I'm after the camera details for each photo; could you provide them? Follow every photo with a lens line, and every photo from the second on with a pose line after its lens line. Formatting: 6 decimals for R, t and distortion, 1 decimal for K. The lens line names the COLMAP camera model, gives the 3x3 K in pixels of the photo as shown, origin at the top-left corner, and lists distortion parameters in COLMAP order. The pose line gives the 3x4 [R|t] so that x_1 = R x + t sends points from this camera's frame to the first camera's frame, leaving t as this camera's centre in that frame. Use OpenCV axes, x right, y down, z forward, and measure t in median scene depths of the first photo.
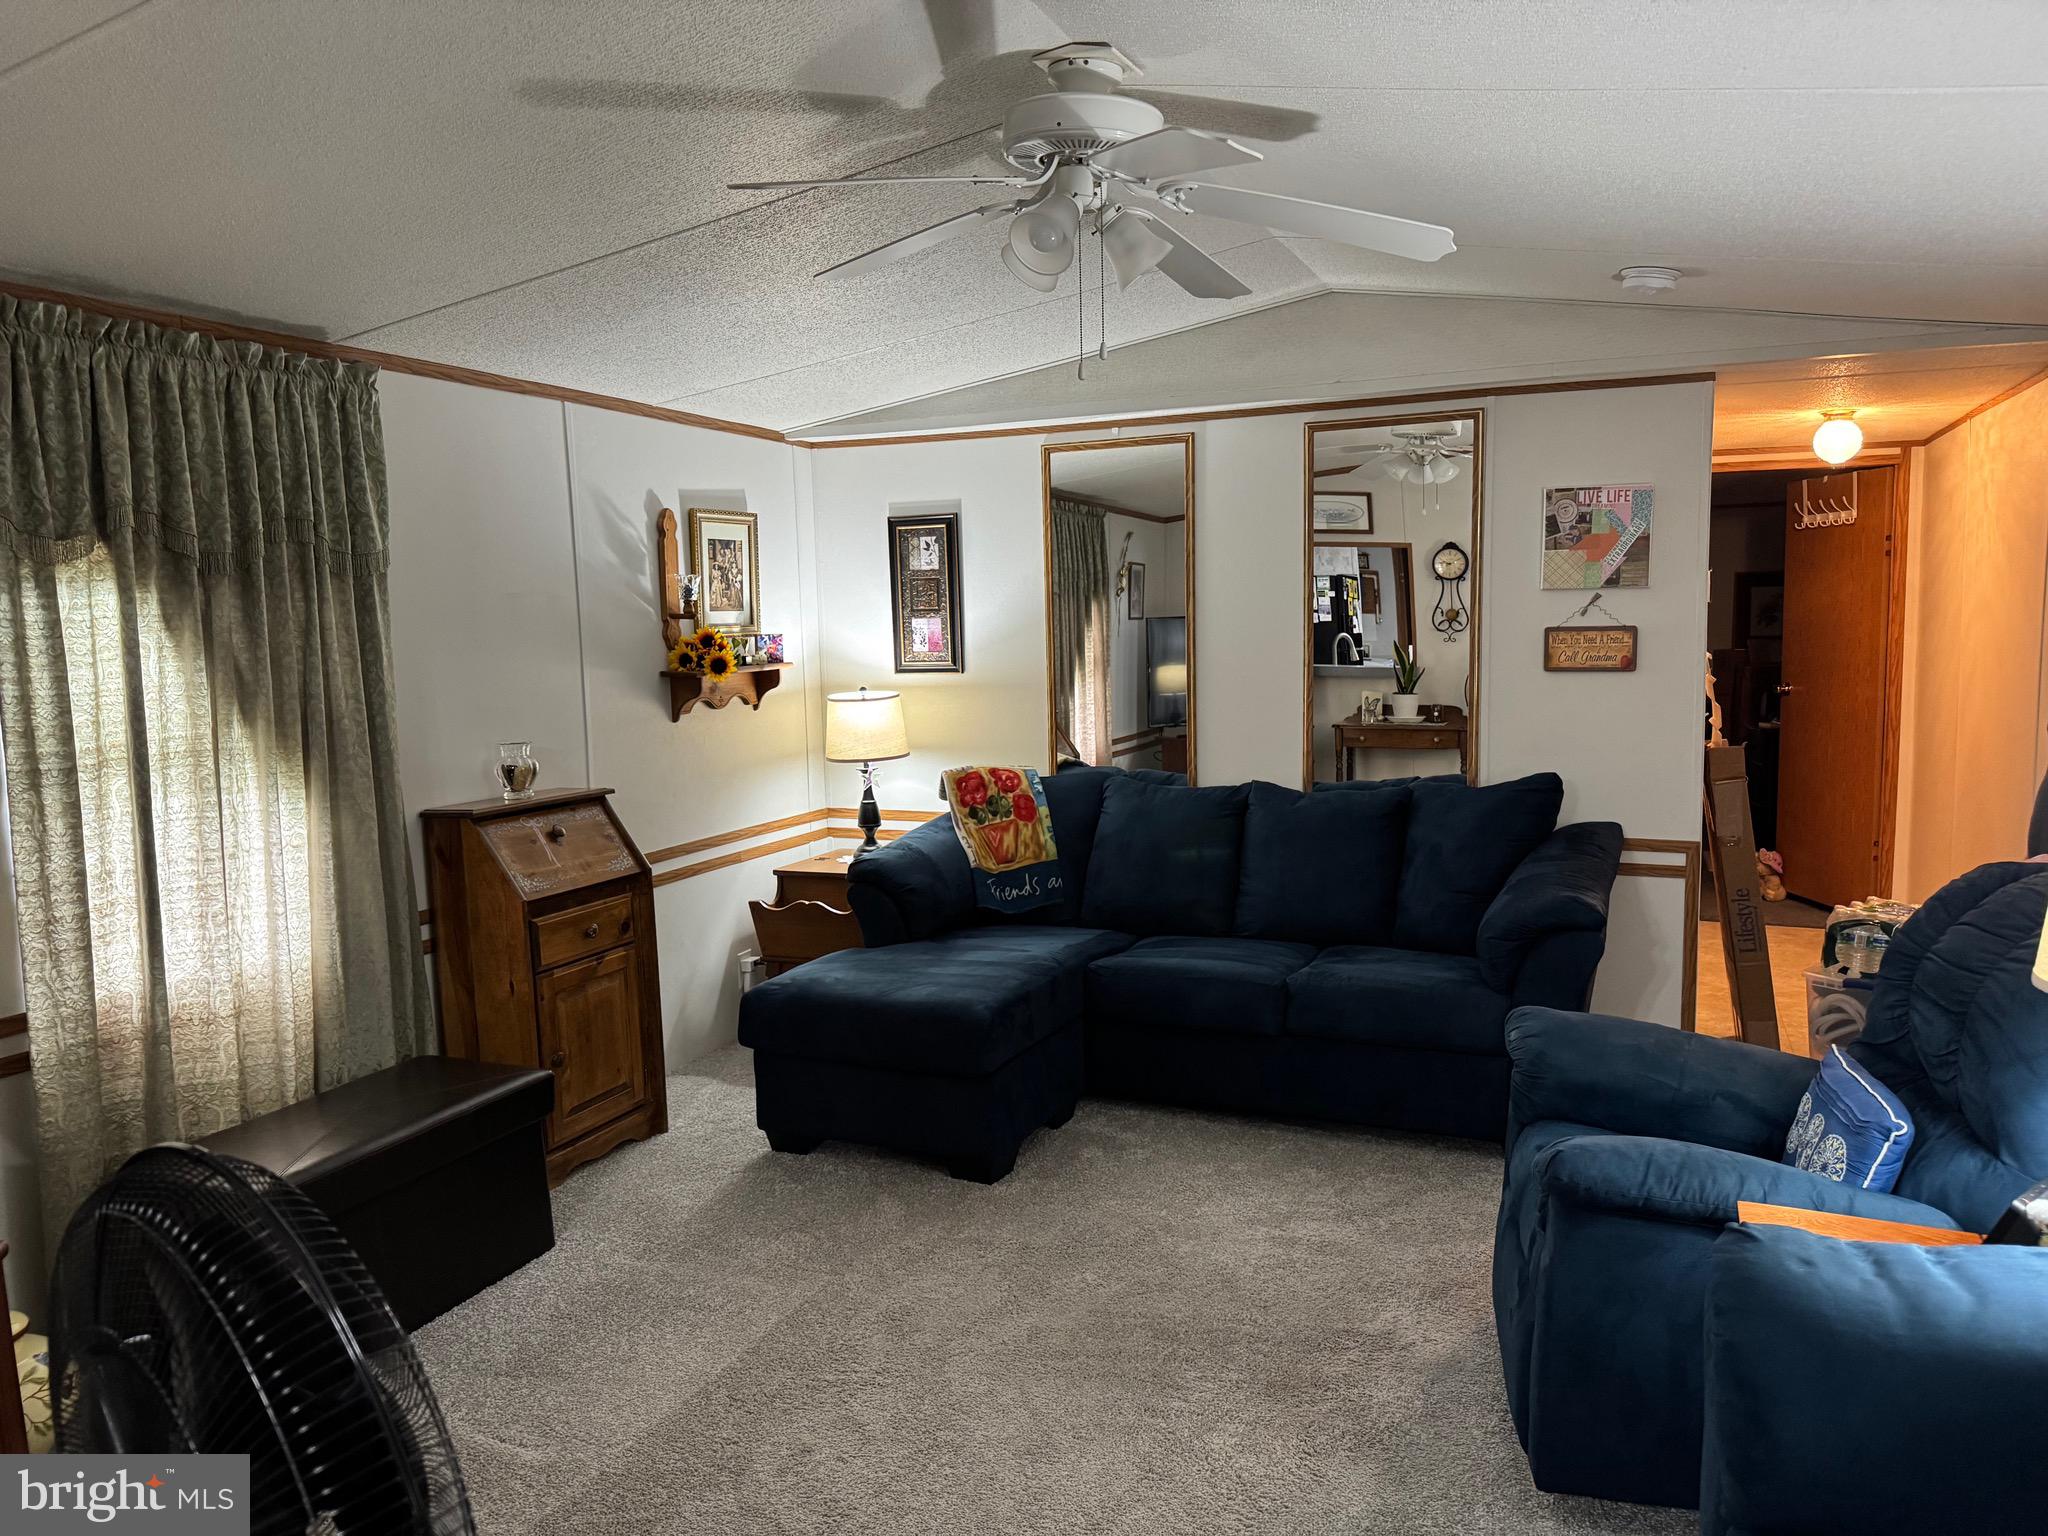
lens RADIAL K [[1430.9, 0, 1051.0], [0, 1430.9, 794.6], [0, 0, 1]] dist [0.069580, -0.091090]
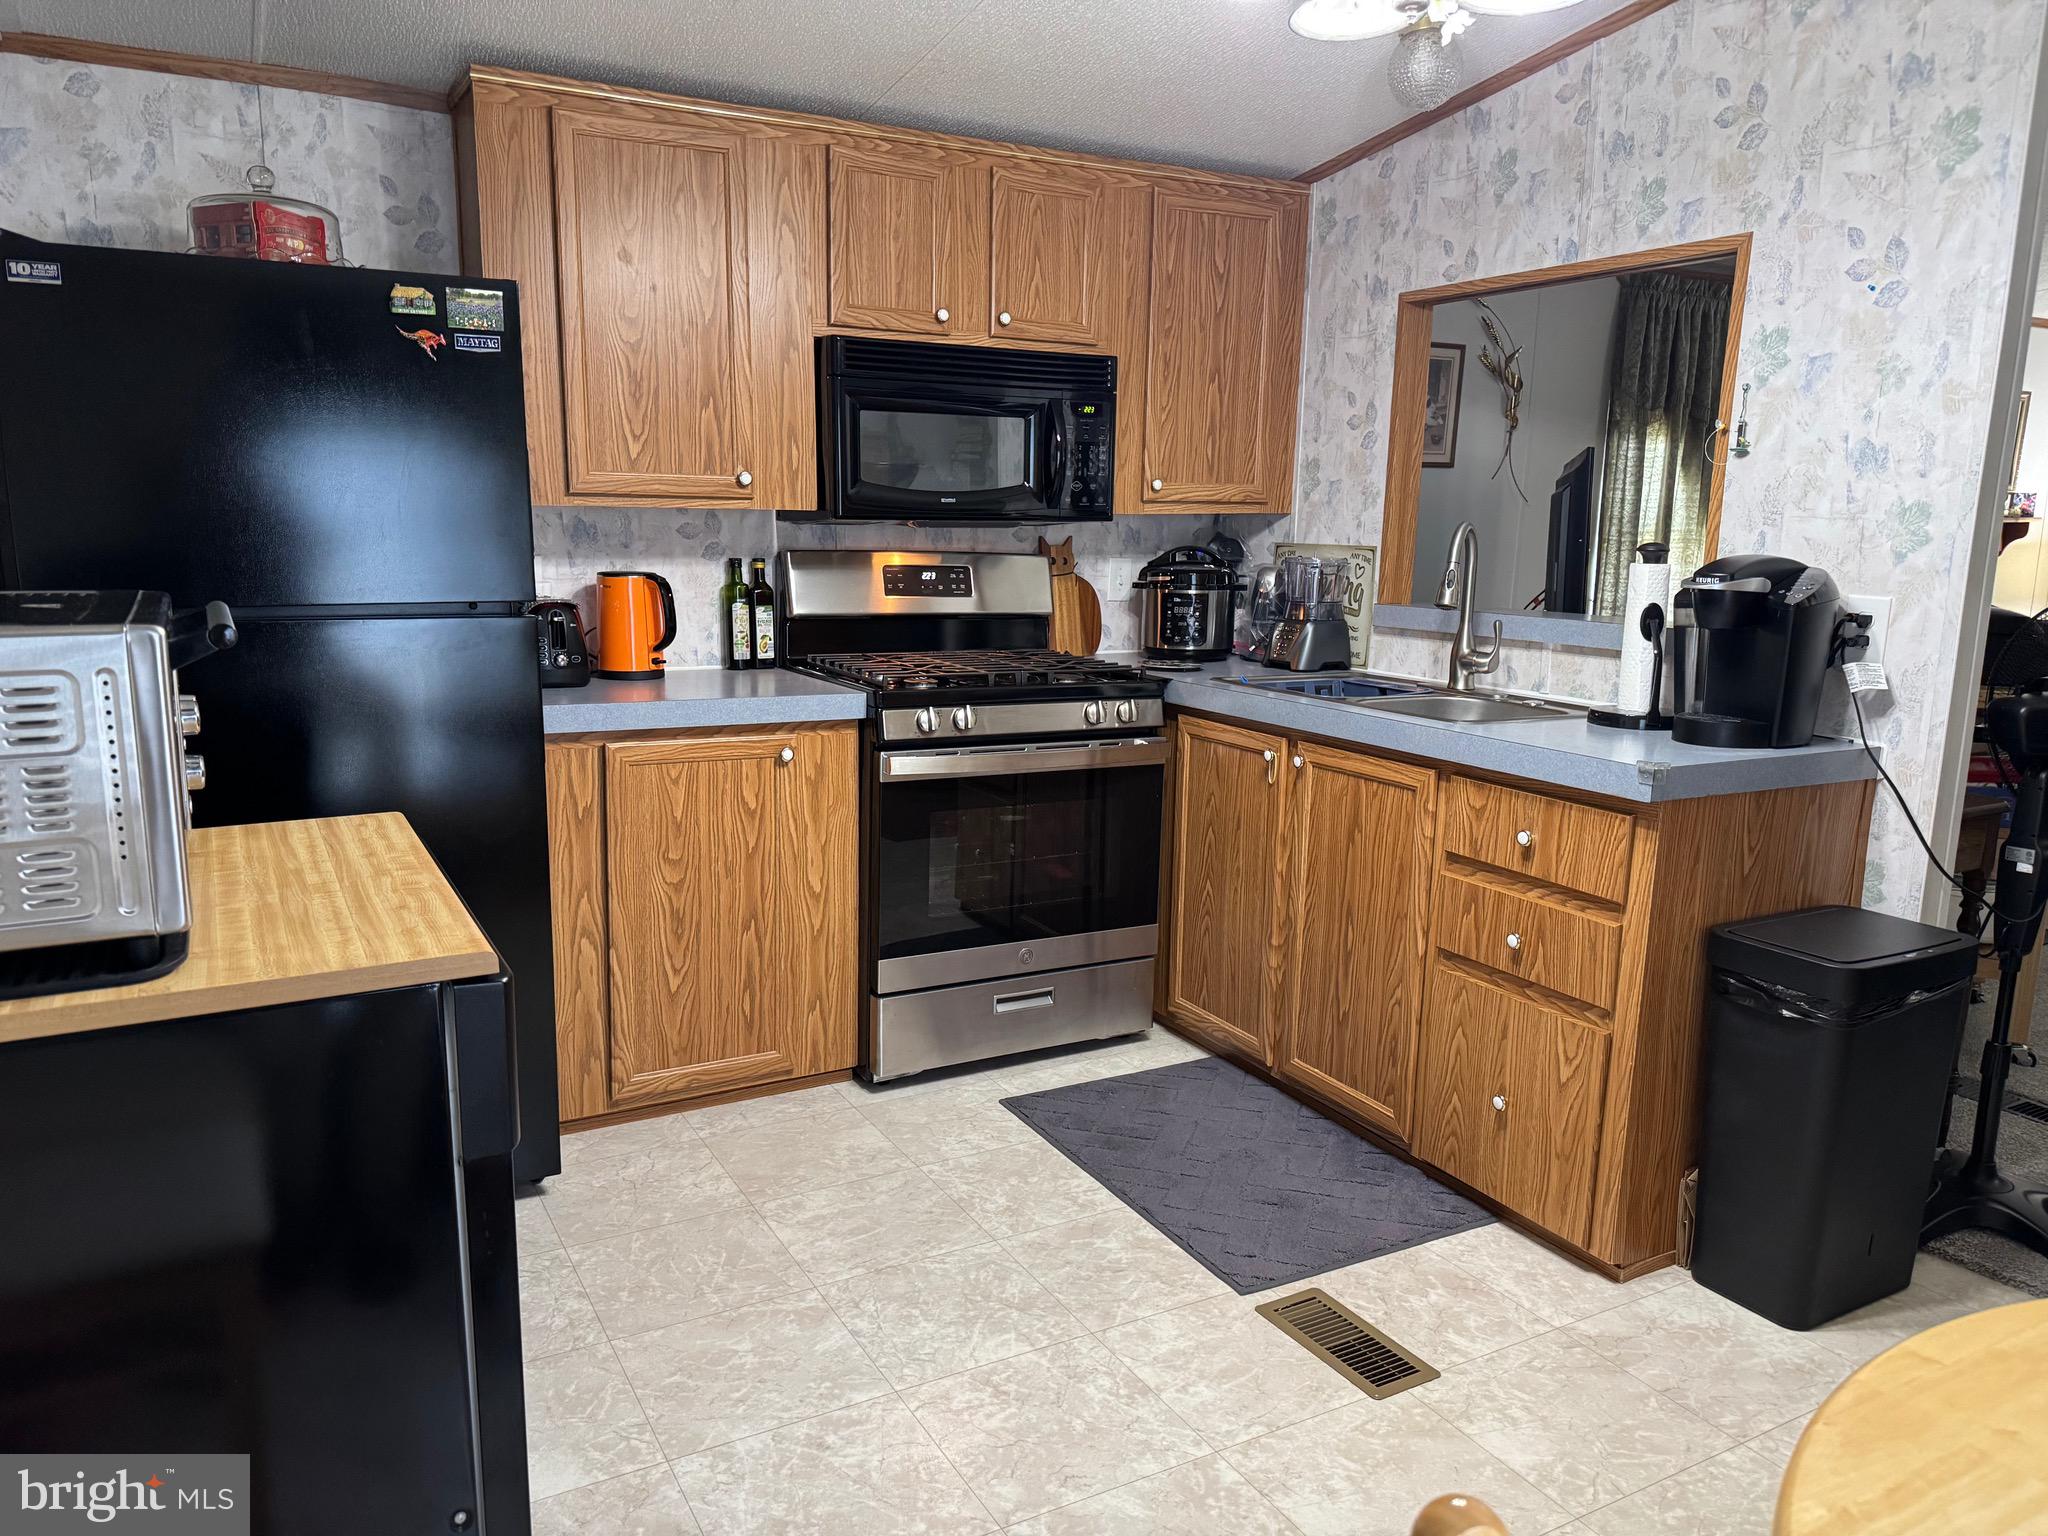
lens RADIAL K [[1430.9, 0, 1037.0], [0, 1430.9, 779.7], [0, 0, 1]] dist [0.069580, -0.091090]
pose [[0.778424, 0.154713, -0.608375, -0.070596], [-0.113169, 0.987860, 0.106417, 0.098556], [0.617454, -0.013988, 0.786483, -0.512790]]
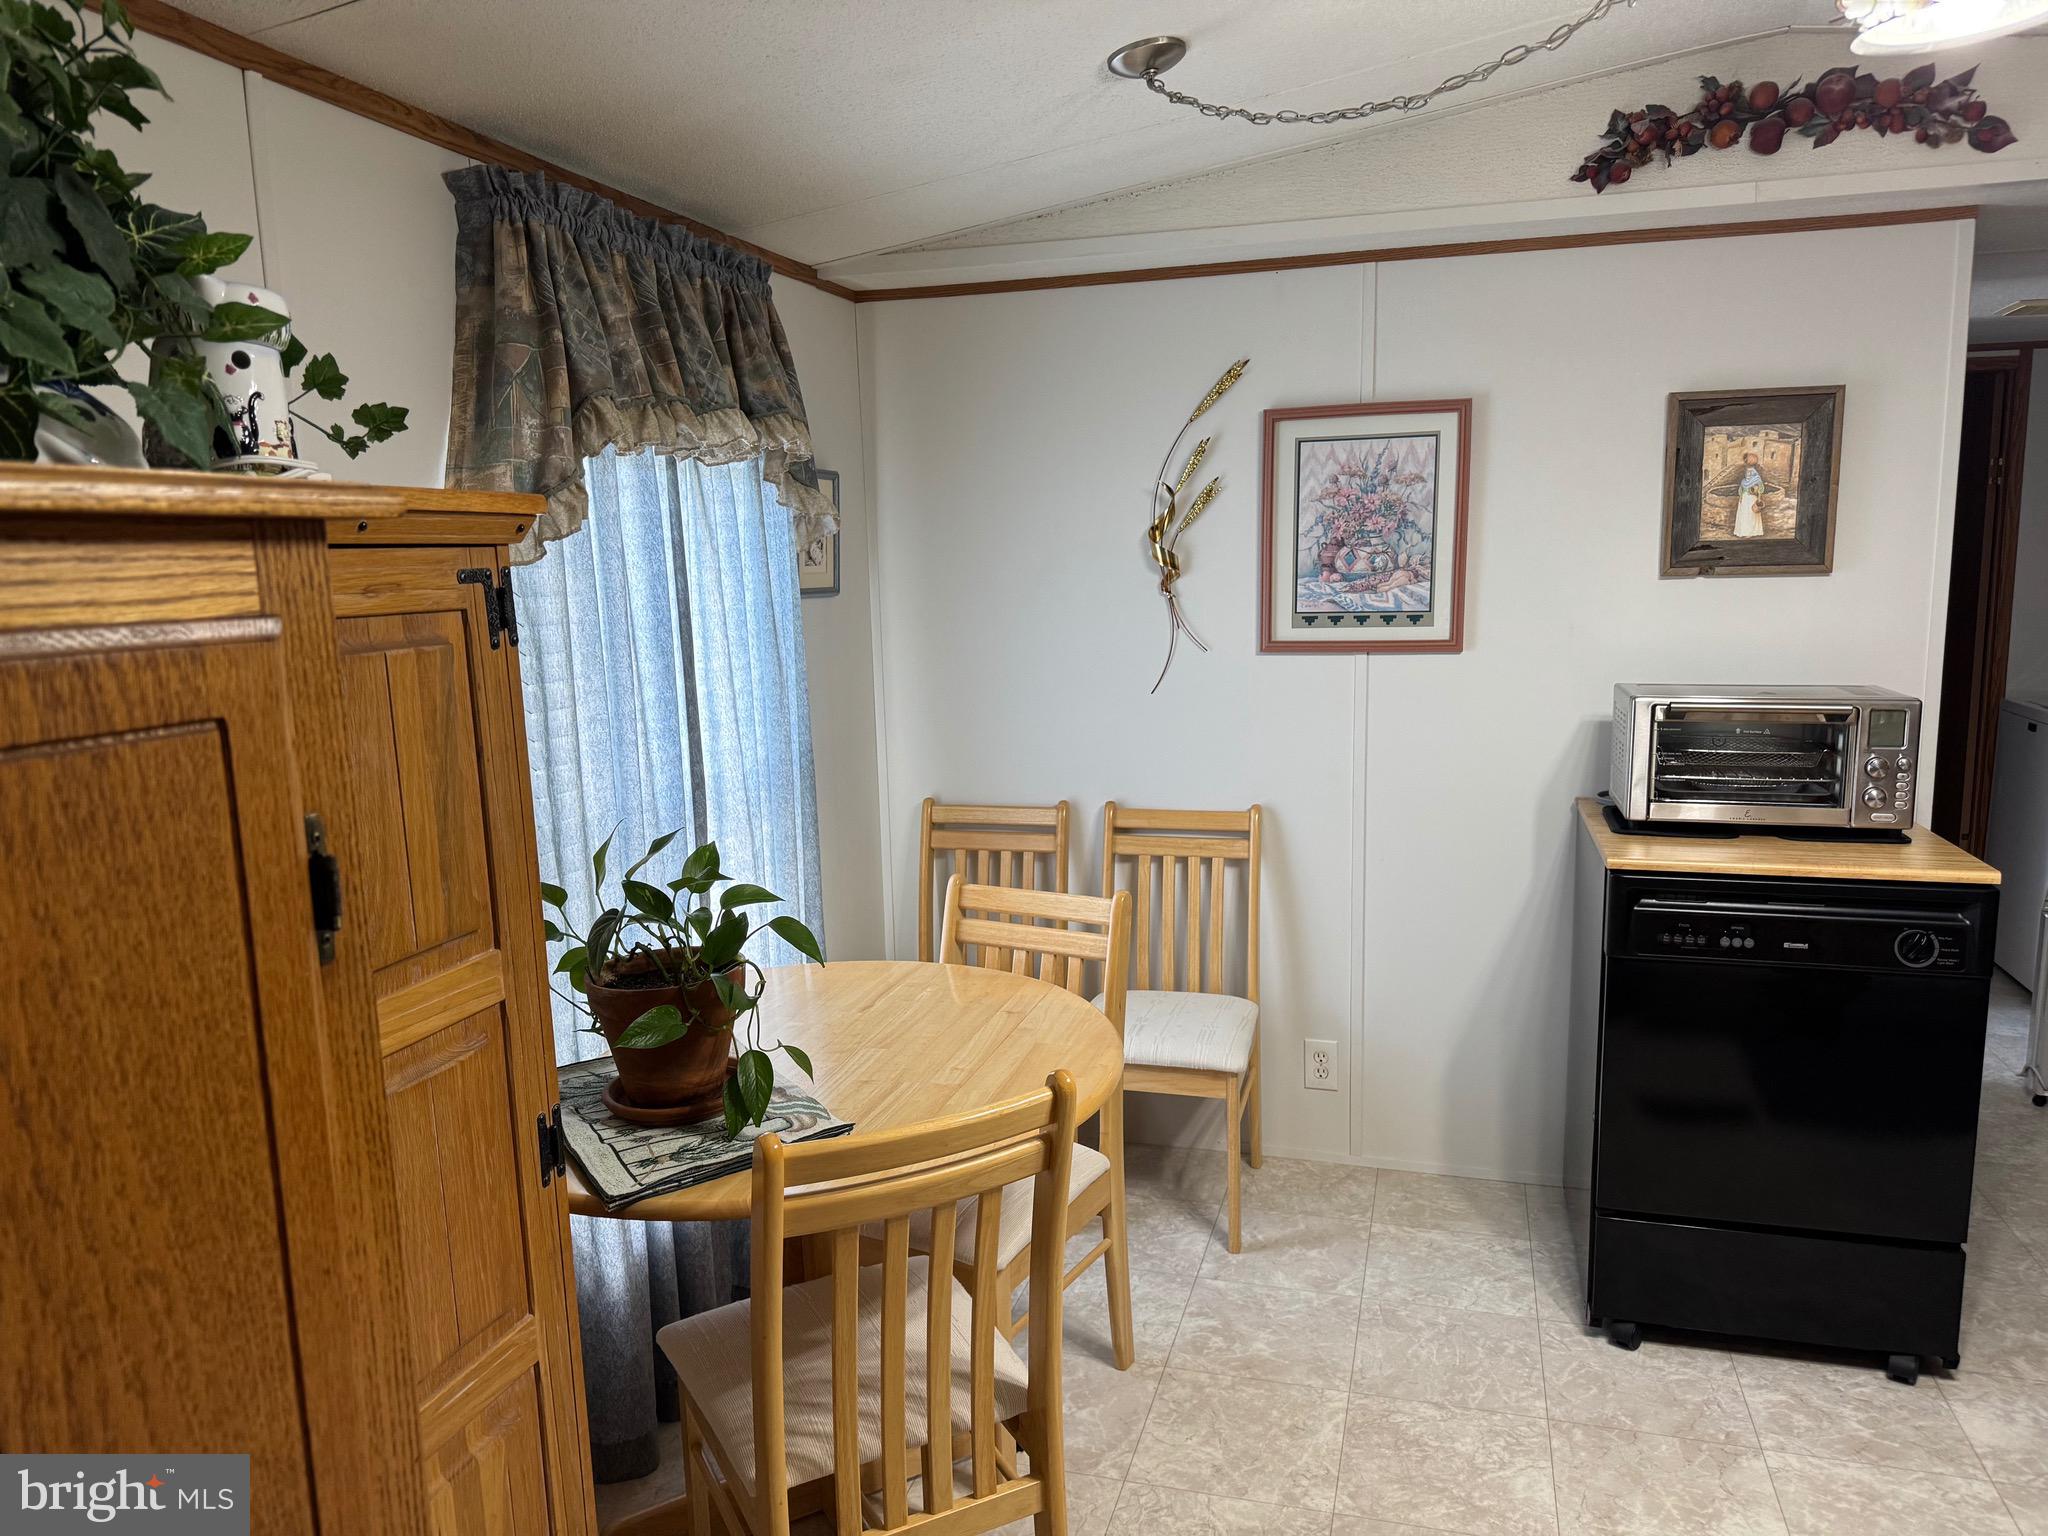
lens RADIAL K [[1430.9, 0, 1036.6], [0, 1430.9, 777.3], [0, 0, 1]] dist [0.069580, -0.091090]
pose [[-0.992550, 0.063042, -0.104263, -0.022154], [0.032360, 0.961399, 0.273248, -0.022769], [0.117465, 0.267838, -0.956276, 0.124320]]
